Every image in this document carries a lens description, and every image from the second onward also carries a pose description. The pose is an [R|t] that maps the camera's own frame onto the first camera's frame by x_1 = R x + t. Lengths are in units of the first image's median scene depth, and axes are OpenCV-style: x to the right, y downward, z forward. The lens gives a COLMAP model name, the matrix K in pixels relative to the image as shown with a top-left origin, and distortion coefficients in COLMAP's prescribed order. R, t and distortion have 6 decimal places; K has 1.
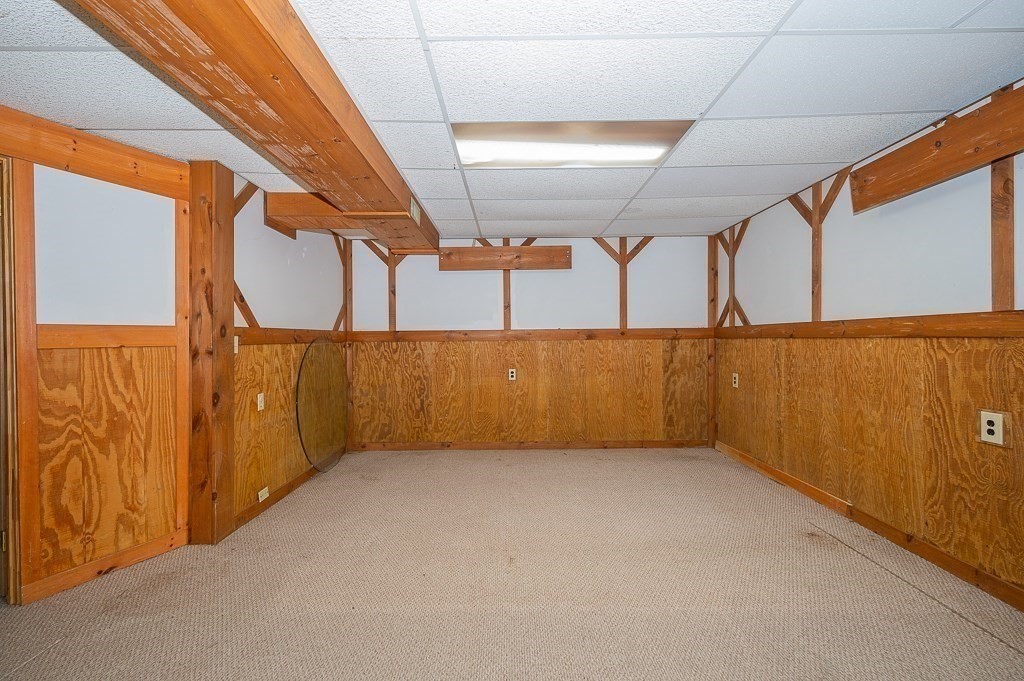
lens RADIAL K [[455.3, 0, 512.0], [0, 455.3, 340.5], [0, 0, 1]] dist [0.000228, 0.000279]
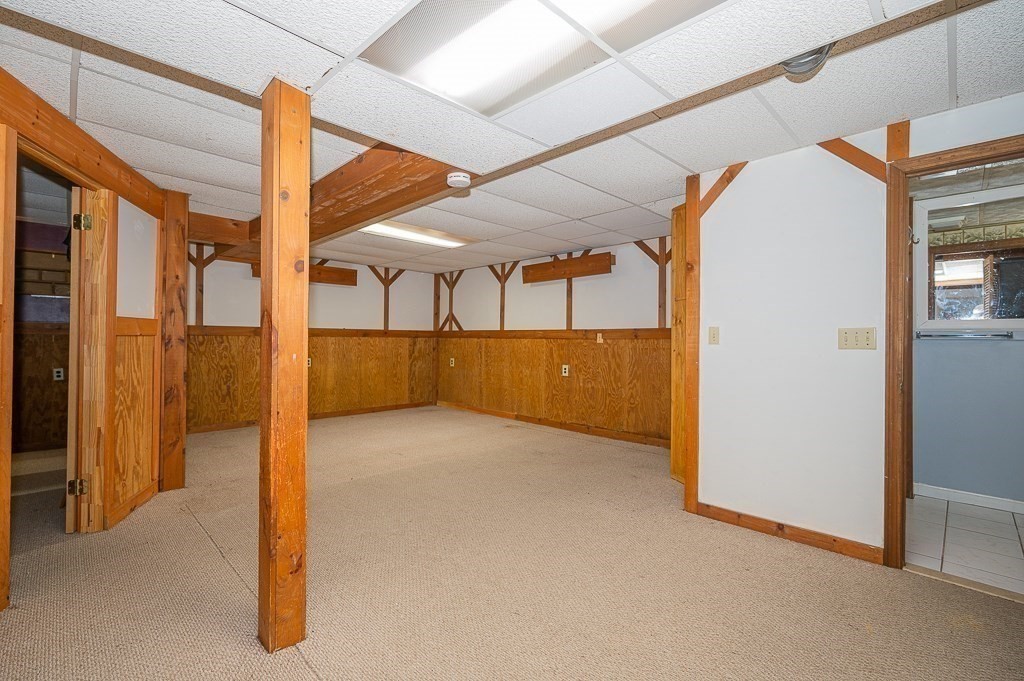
lens RADIAL K [[455.3, 0, 512.0], [0, 455.3, 340.5], [0, 0, 1]] dist [0.000228, 0.000279]
pose [[0.702344, 0.013562, 0.711709, -0.767545], [-0.014163, 0.999887, -0.005077, 0.015561], [-0.711697, -0.006514, 0.702456, -0.480720]]
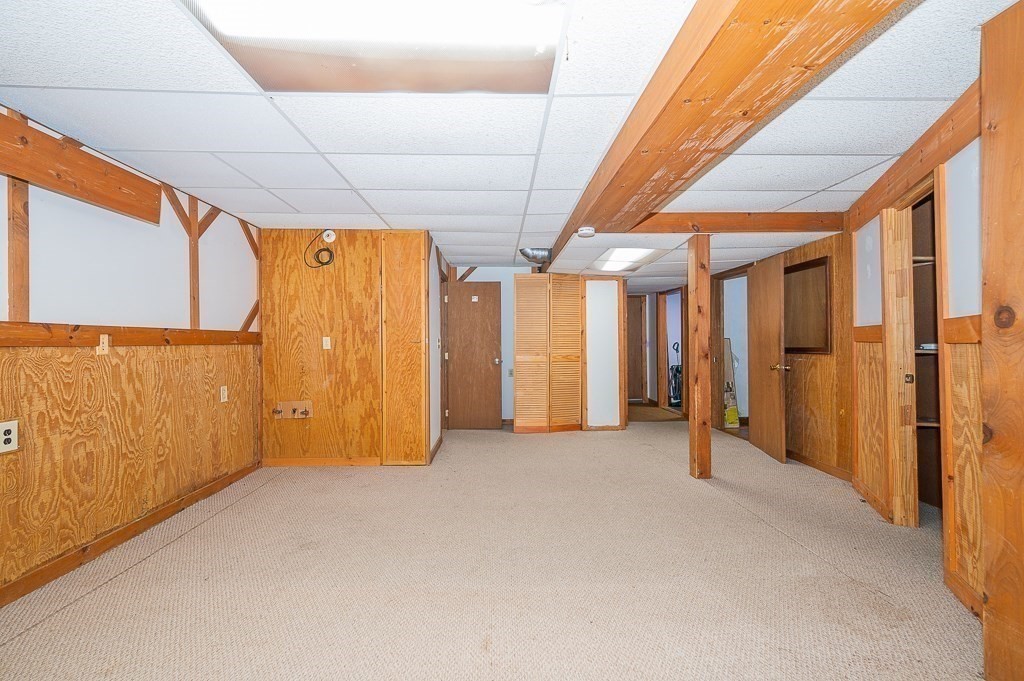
lens RADIAL K [[455.3, 0, 512.0], [0, 455.3, 340.5], [0, 0, 1]] dist [0.000228, 0.000279]
pose [[-0.999466, 0.015924, -0.028525, -0.023252], [0.016025, 0.999866, -0.003284, 0.000011], [0.028468, -0.003739, -0.999588, 1.317941]]
